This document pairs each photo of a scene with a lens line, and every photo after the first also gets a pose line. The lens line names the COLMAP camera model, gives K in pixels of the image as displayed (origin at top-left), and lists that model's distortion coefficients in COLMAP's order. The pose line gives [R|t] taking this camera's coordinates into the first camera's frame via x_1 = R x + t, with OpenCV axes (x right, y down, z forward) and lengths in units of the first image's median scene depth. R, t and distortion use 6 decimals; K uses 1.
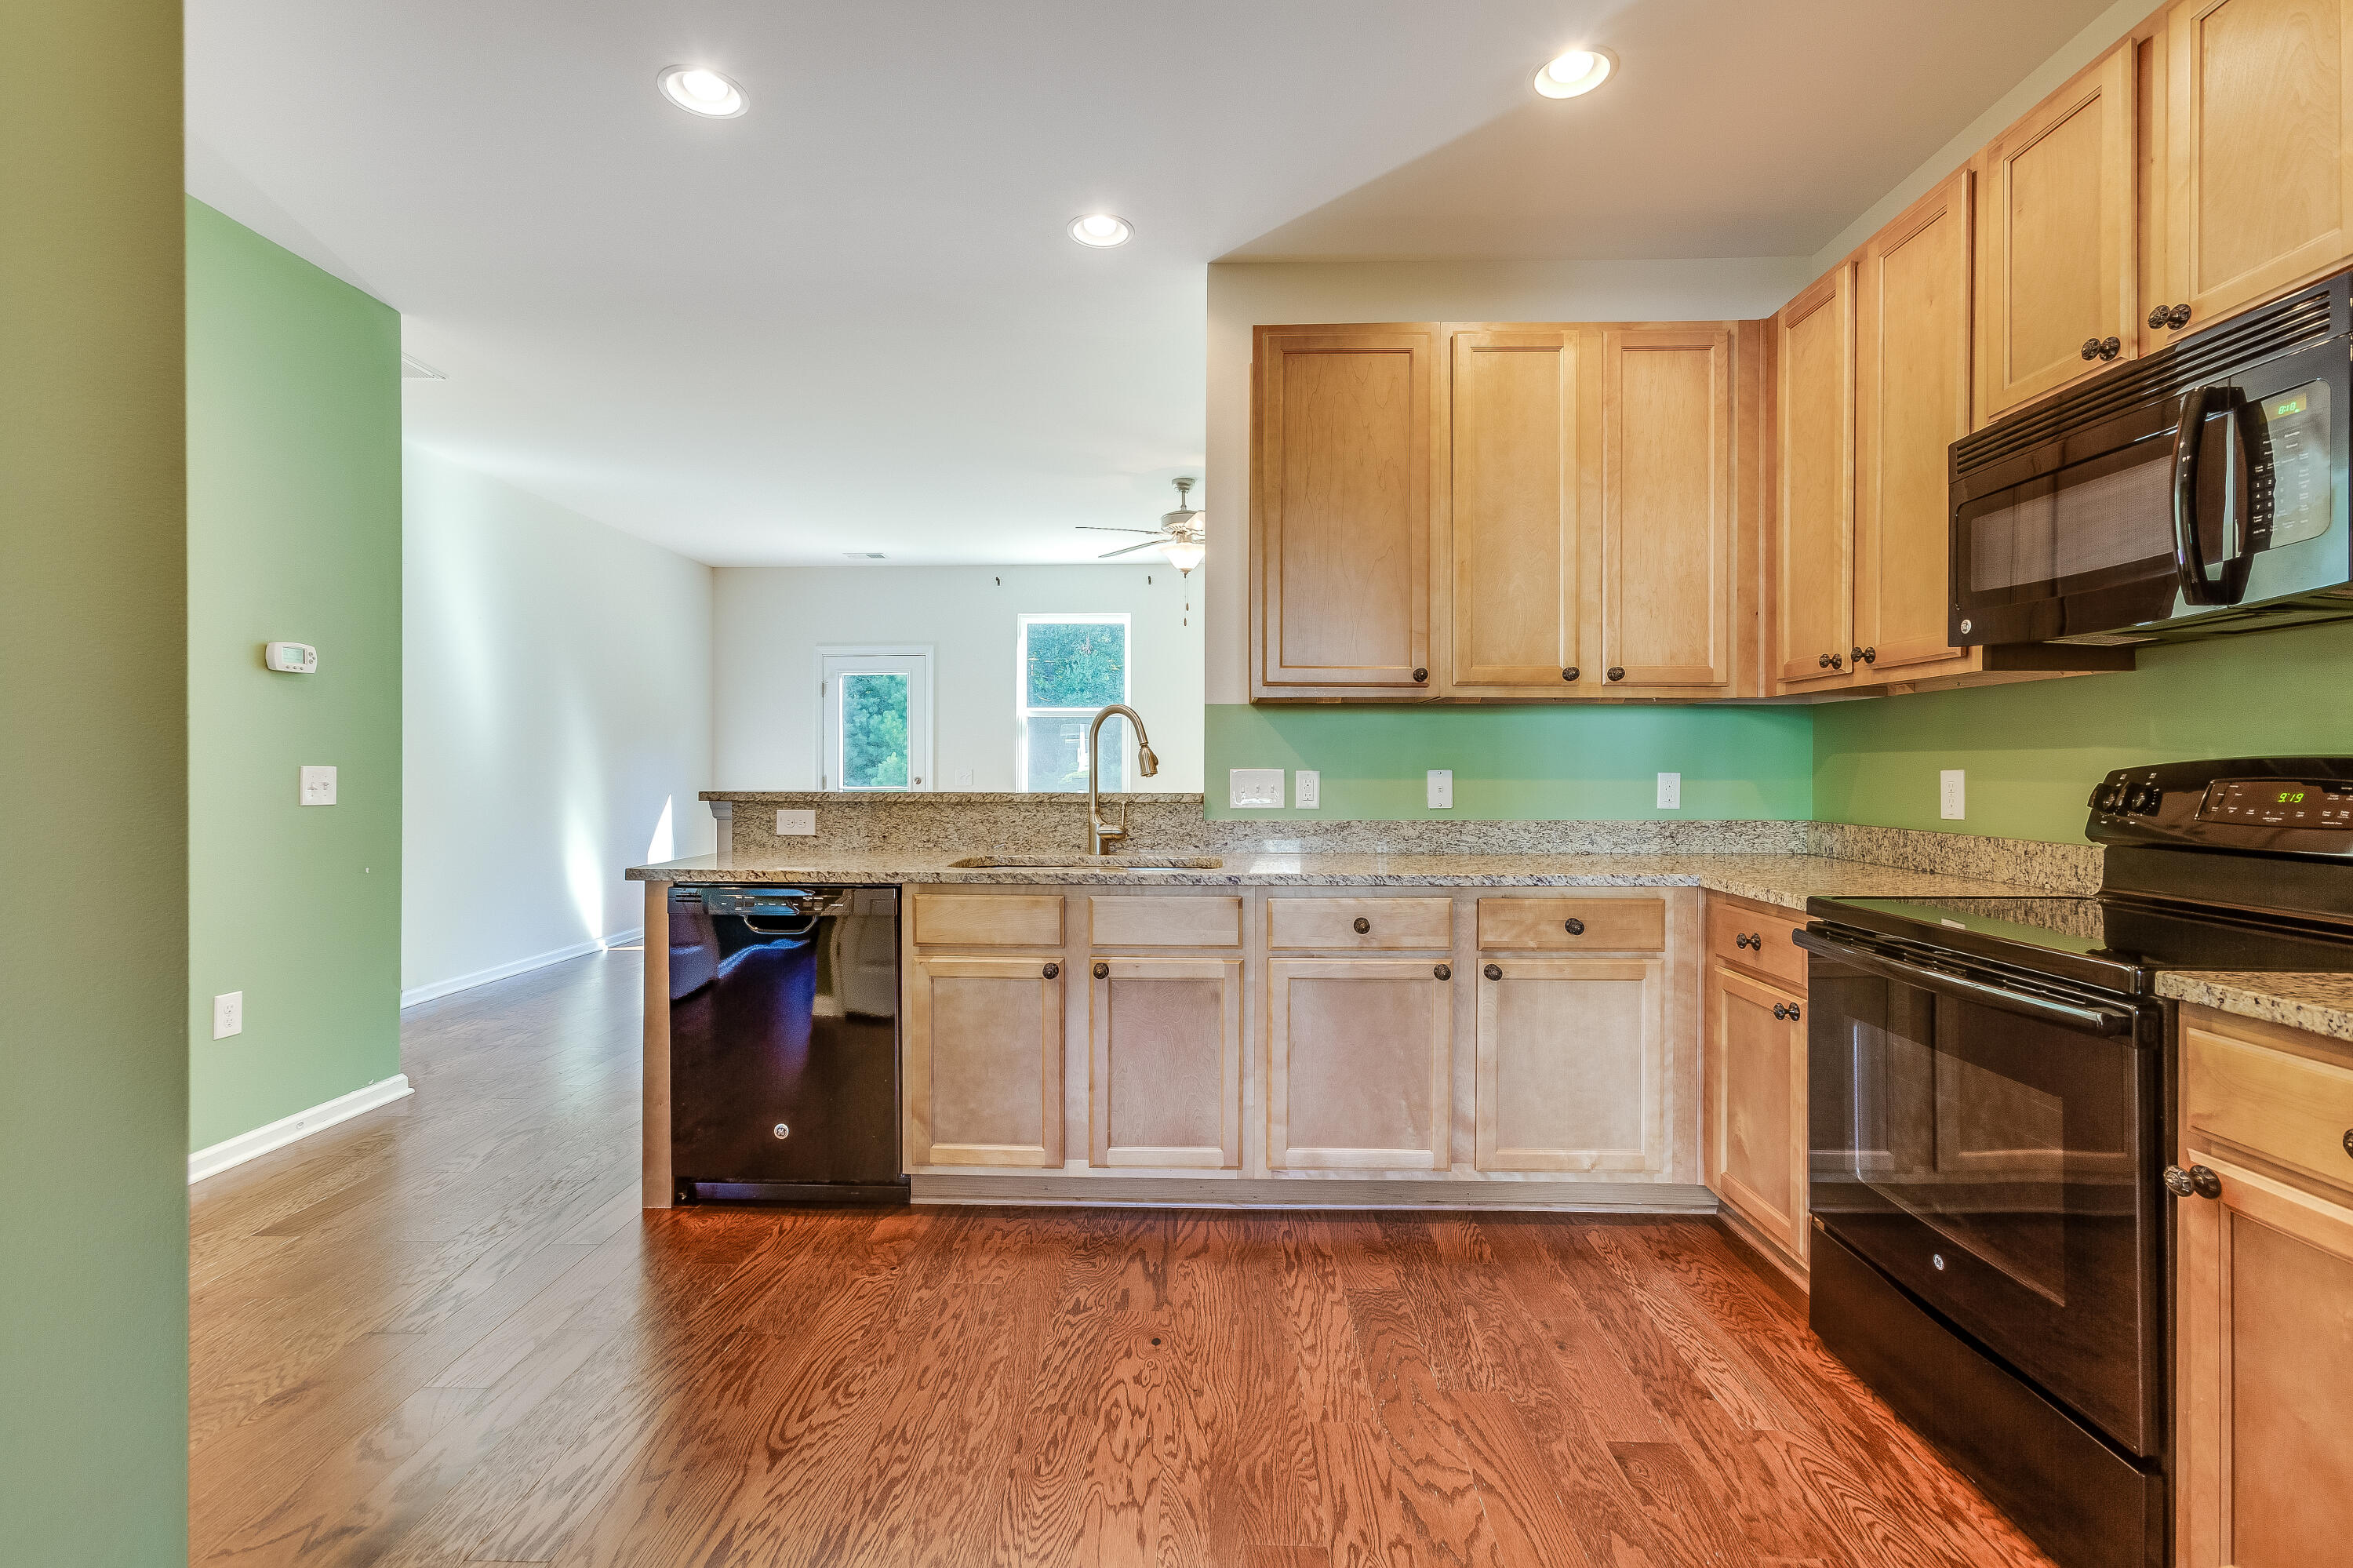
lens RADIAL K [[1046.6, 0, 1167.3], [0, 1046.6, 771.1], [0, 0, 1]] dist [0.002898, 0.000459]
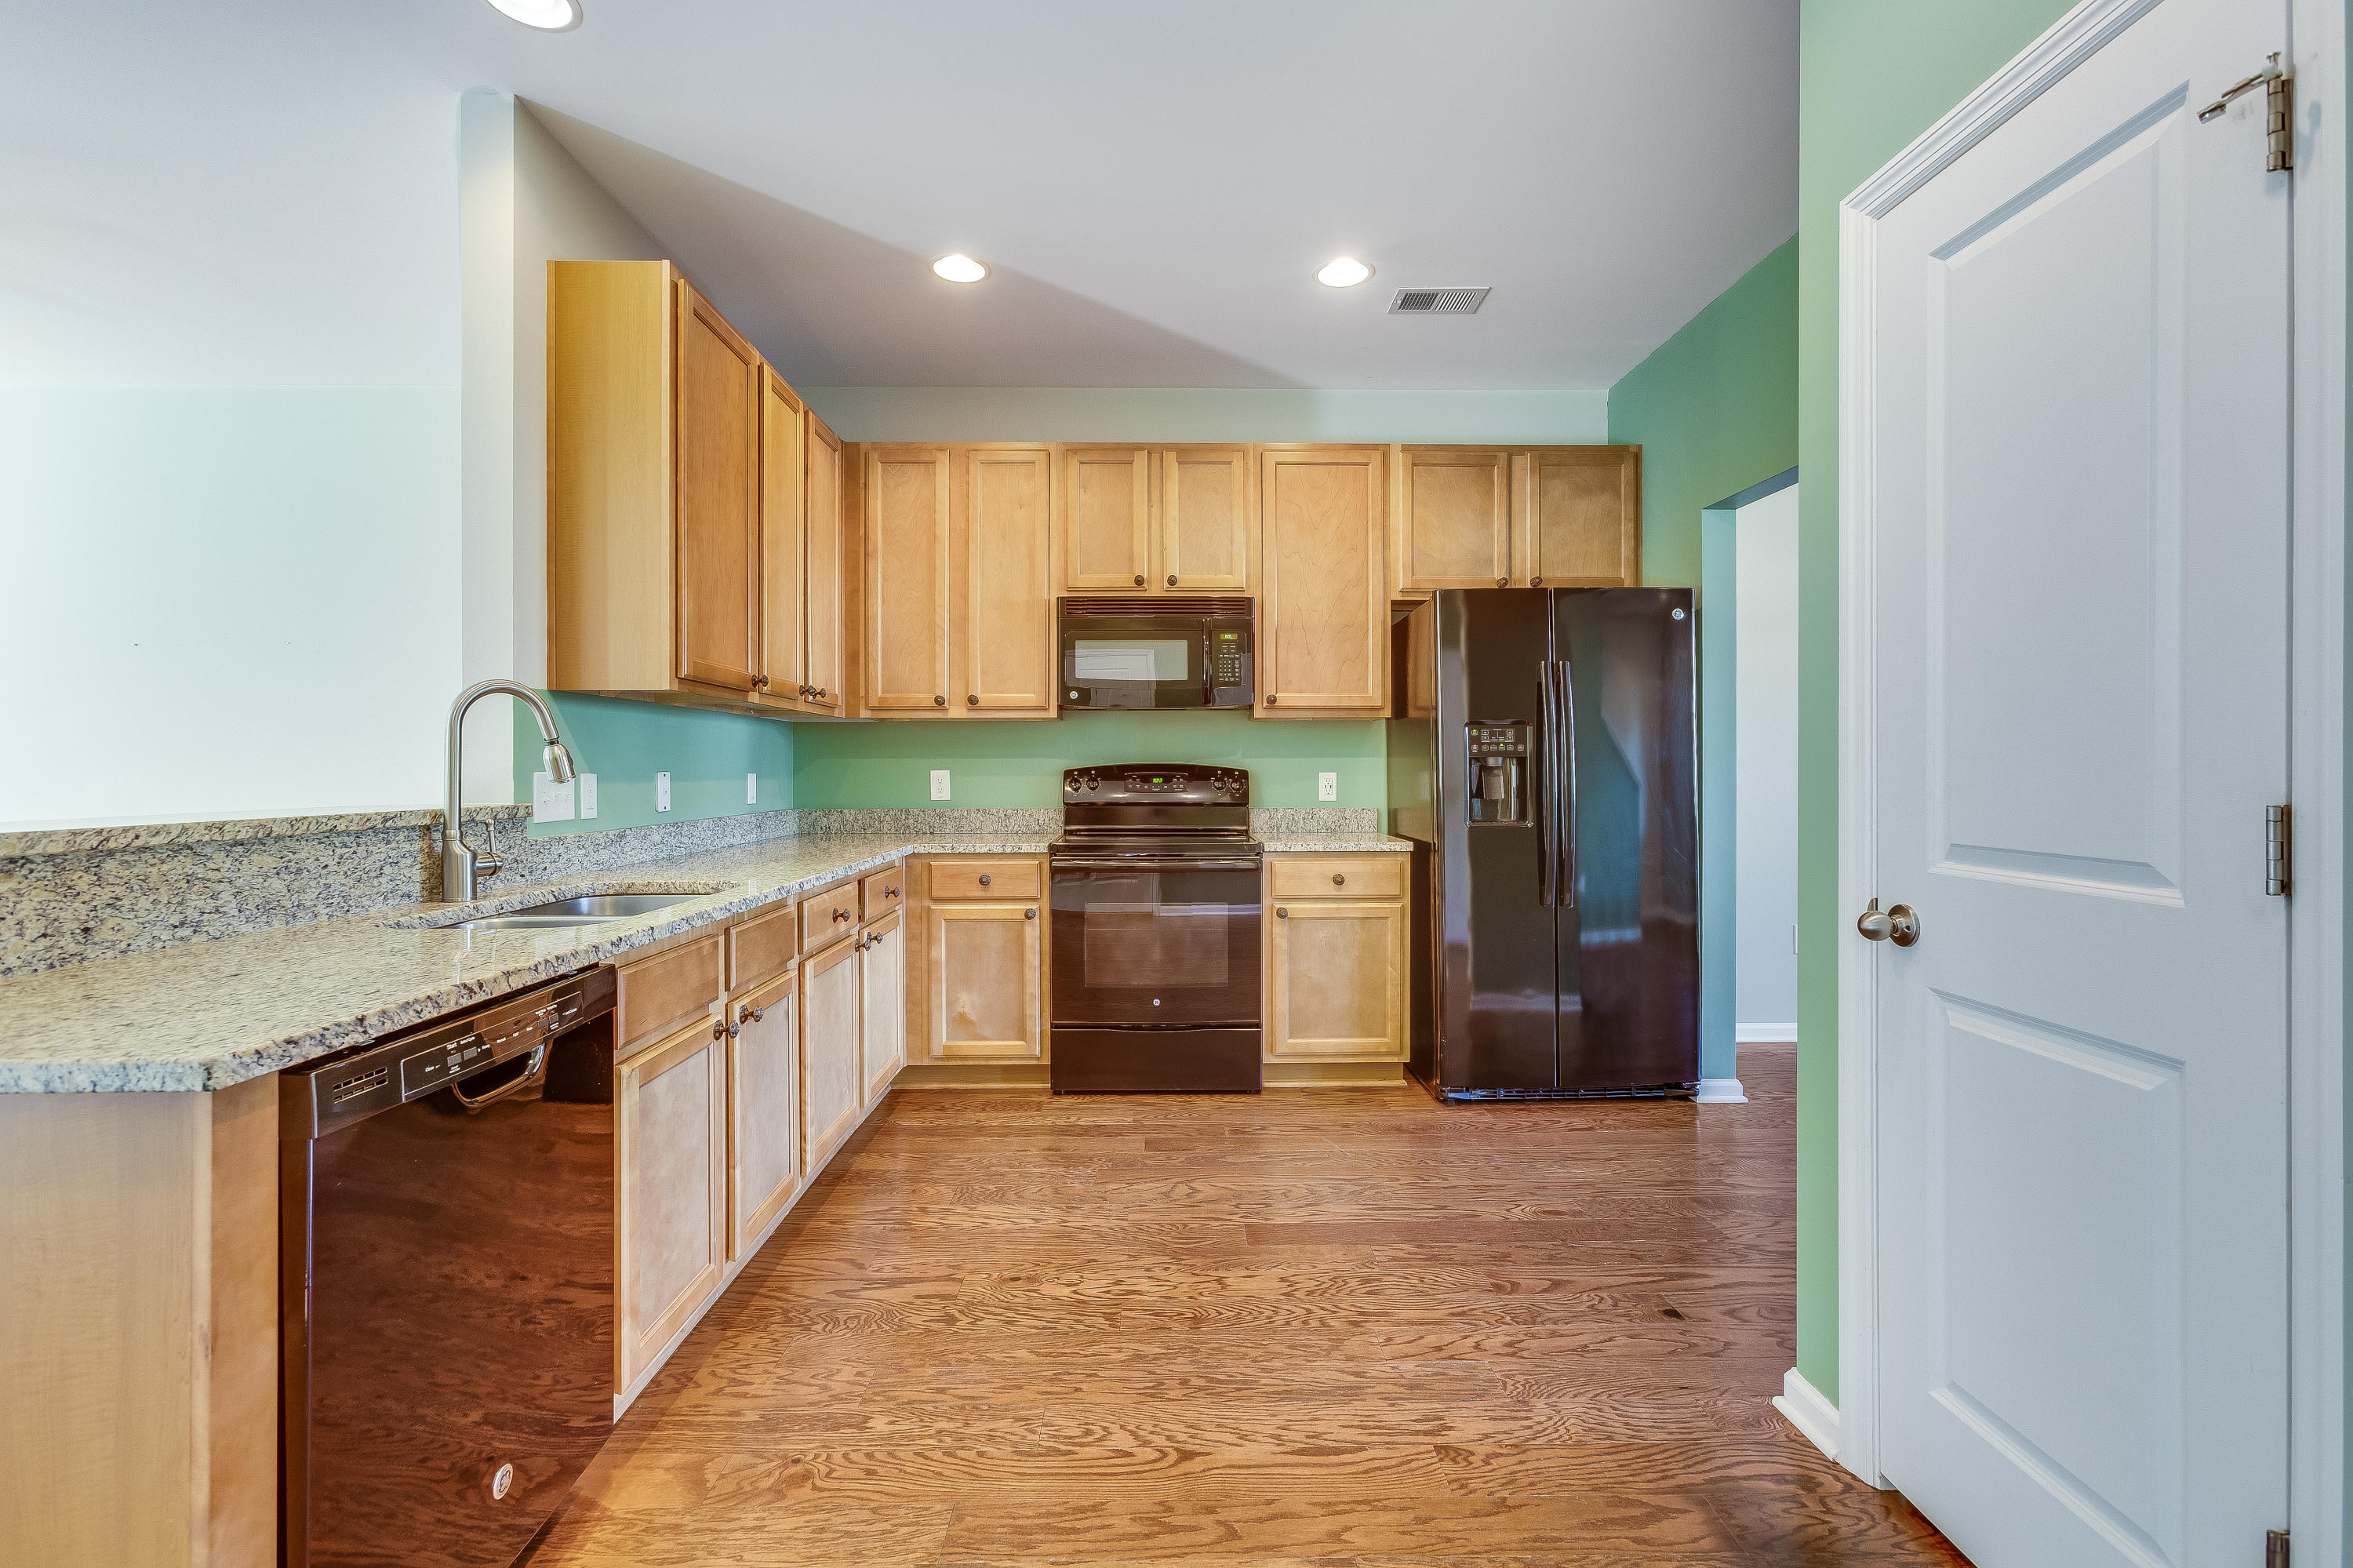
lens RADIAL K [[1046.6, 0, 1179.9], [0, 1046.6, 769.7], [0, 0, 1]] dist [0.002898, 0.000459]
pose [[-0.064681, 0.005257, 0.997892, -0.802493], [0.010231, 0.999937, -0.004604, 0.007270], [-0.997854, 0.009911, -0.064730, 0.634794]]
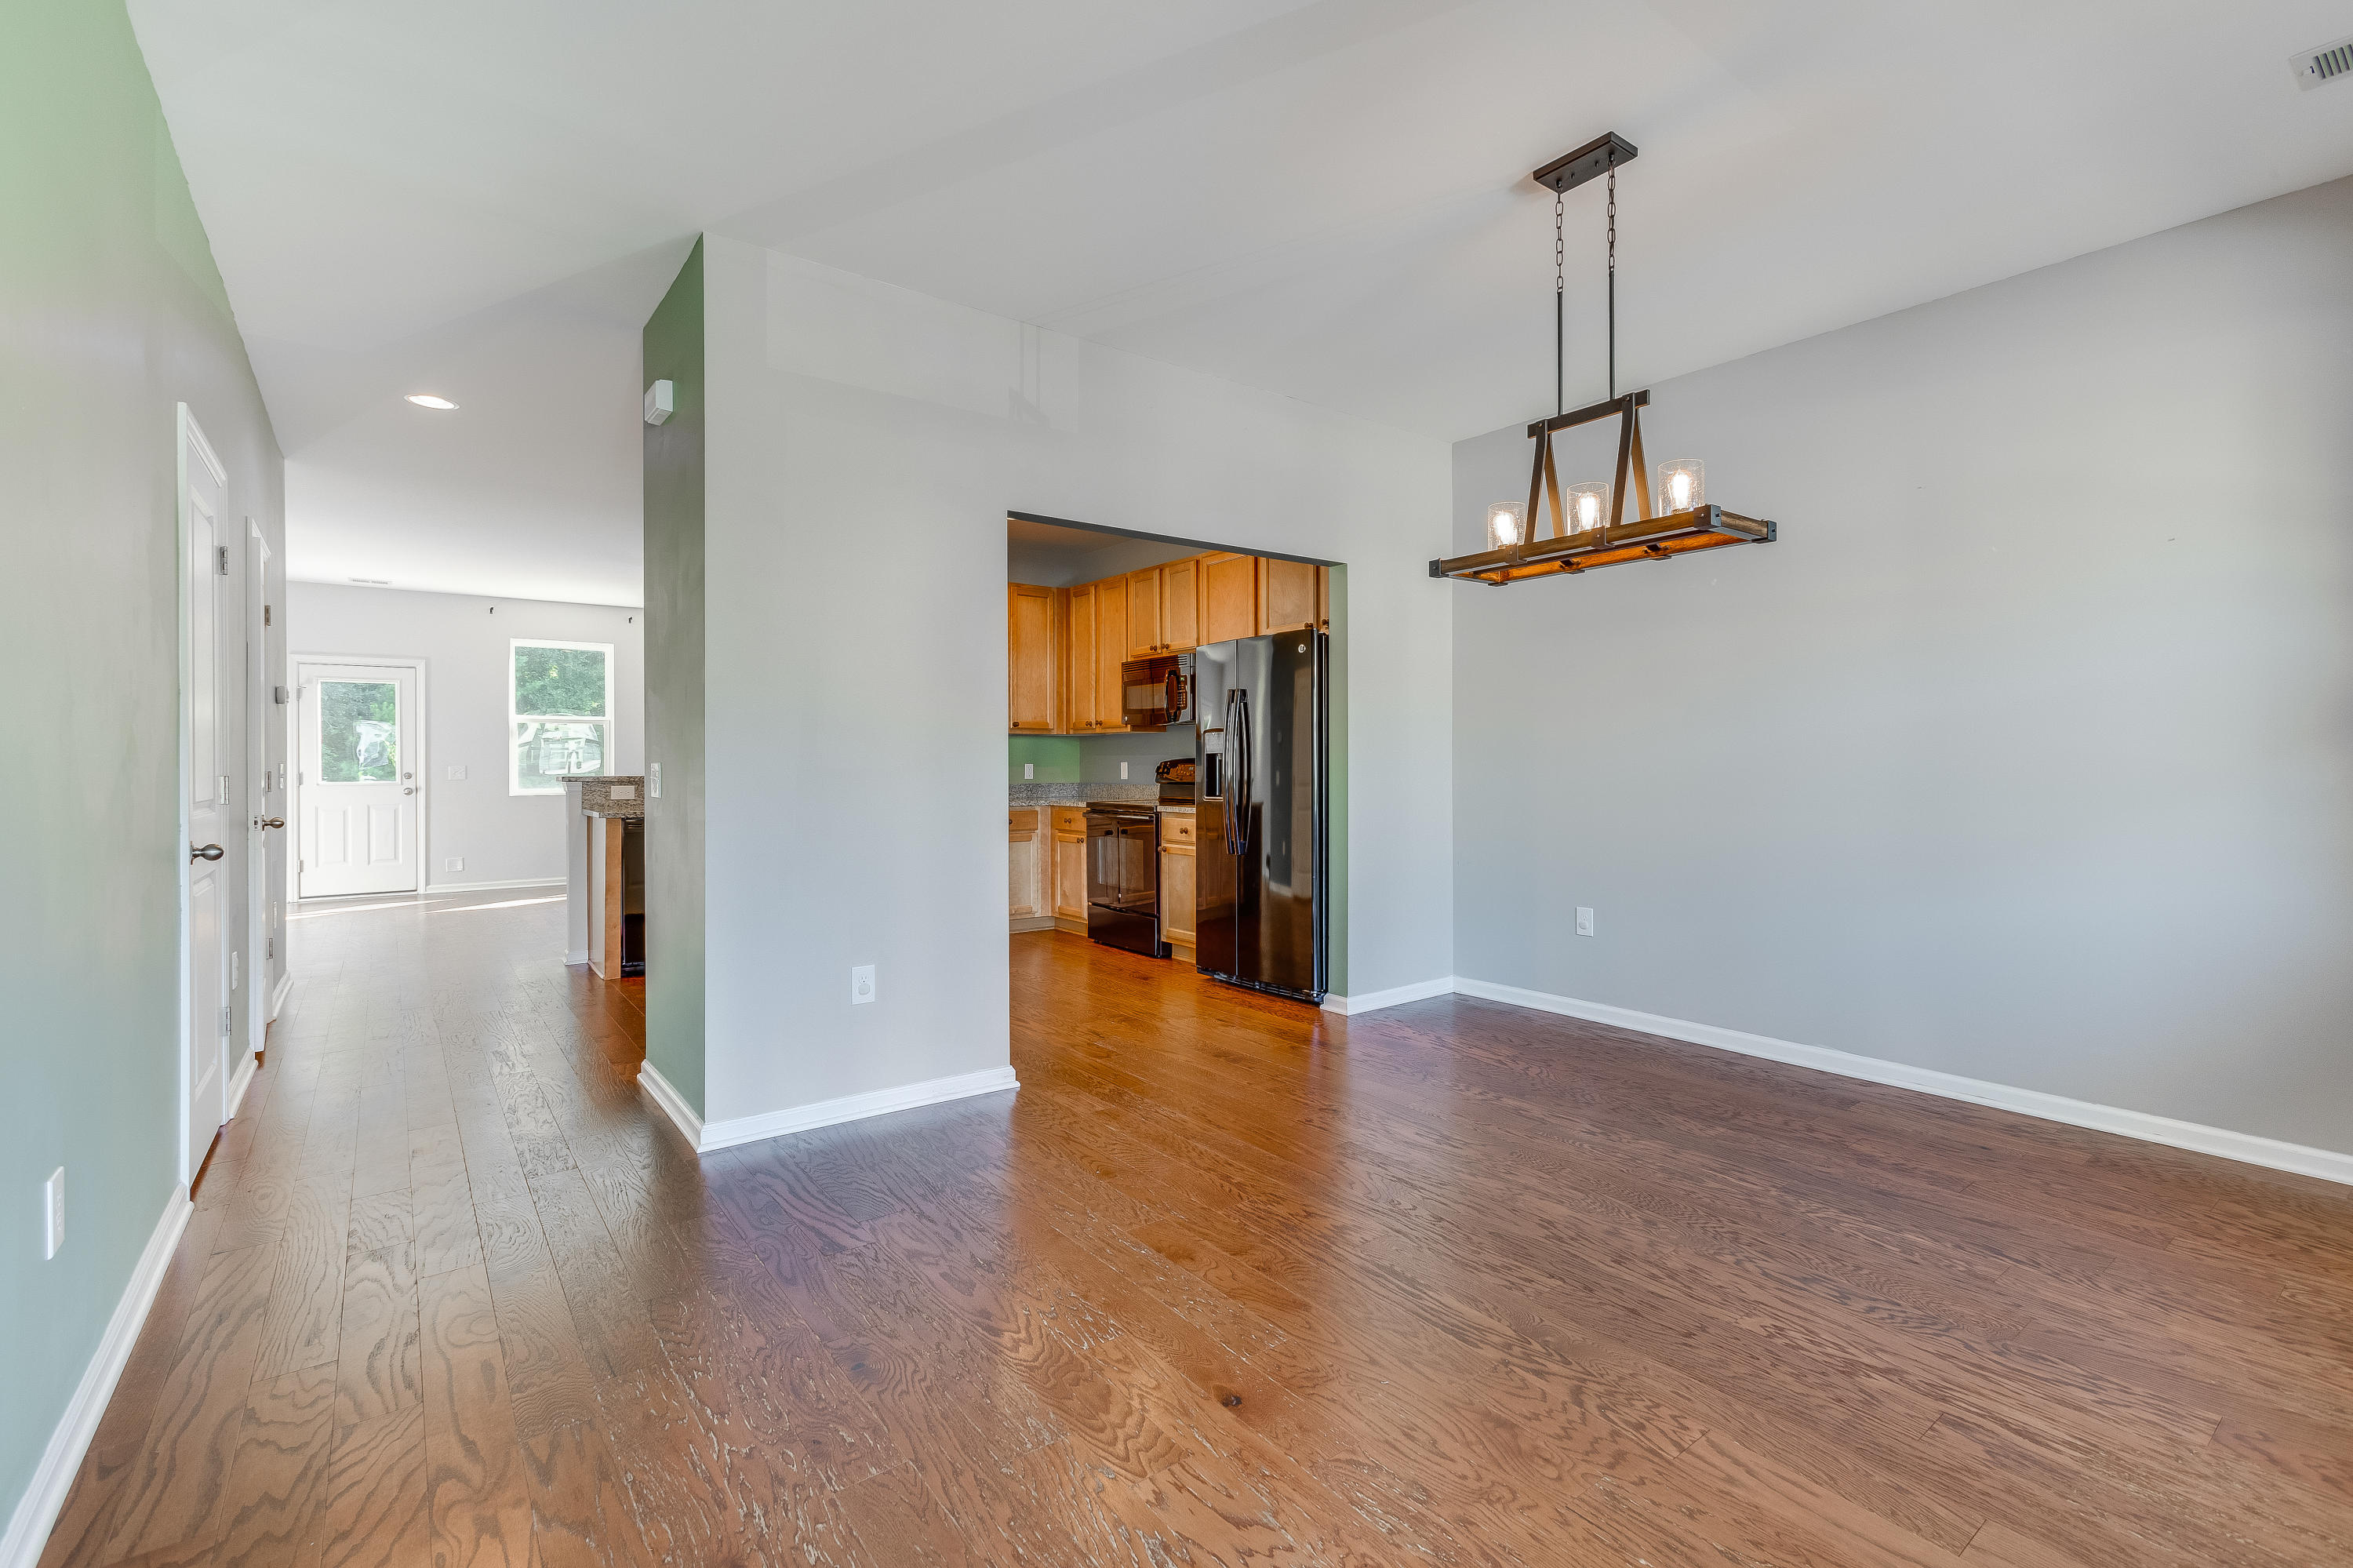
lens RADIAL K [[1046.6, 0, 1186.7], [0, 1046.6, 770.8], [0, 0, 1]] dist [0.002898, 0.000459]
pose [[0.770801, -0.002634, 0.637070, -0.828610], [0.004491, 0.999989, -0.001300, 0.022609], [-0.637060, 0.003863, 0.770805, -1.155267]]
